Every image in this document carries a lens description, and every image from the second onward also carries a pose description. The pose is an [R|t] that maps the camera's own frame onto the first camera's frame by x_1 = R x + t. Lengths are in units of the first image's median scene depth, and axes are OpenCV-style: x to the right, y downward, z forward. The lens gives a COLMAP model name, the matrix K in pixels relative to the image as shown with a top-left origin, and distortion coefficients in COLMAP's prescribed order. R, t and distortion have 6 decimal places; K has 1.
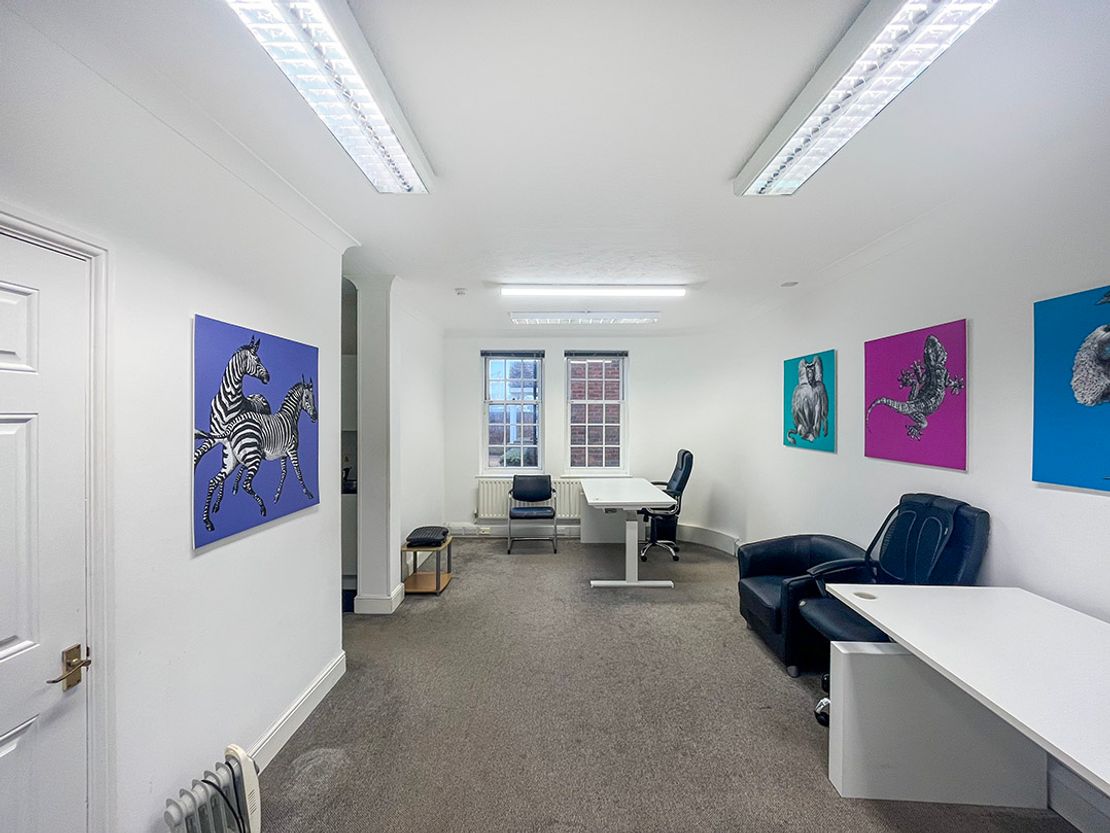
lens RADIAL K [[456.8, 0, 554.5], [0, 456.8, 416.3], [0, 0, 1]] dist [0.002536, -0.000010]
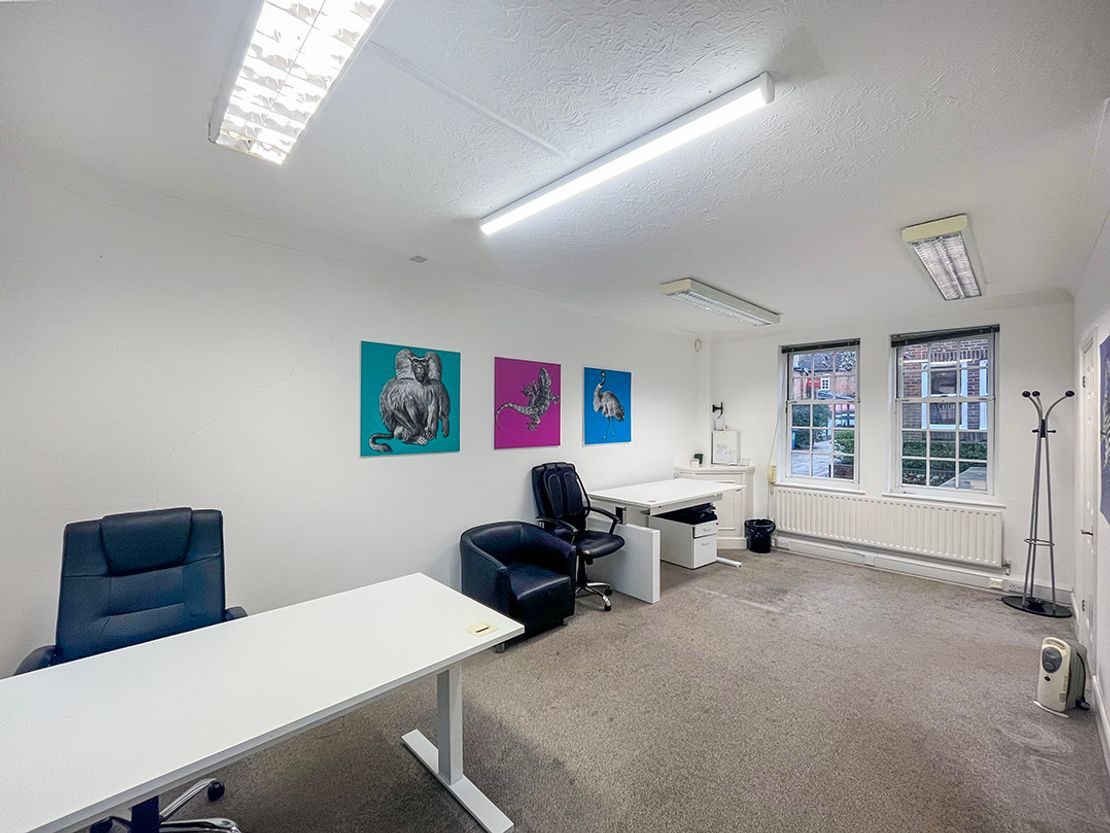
lens RADIAL K [[456.8, 0, 552.1], [0, 456.8, 419.1], [0, 0, 1]] dist [0.002536, -0.000010]
pose [[-0.691225, -0.008219, 0.722593, -0.276272], [-0.001764, 0.999952, 0.009687, -0.004478], [-0.722638, 0.005421, -0.691206, 1.488986]]
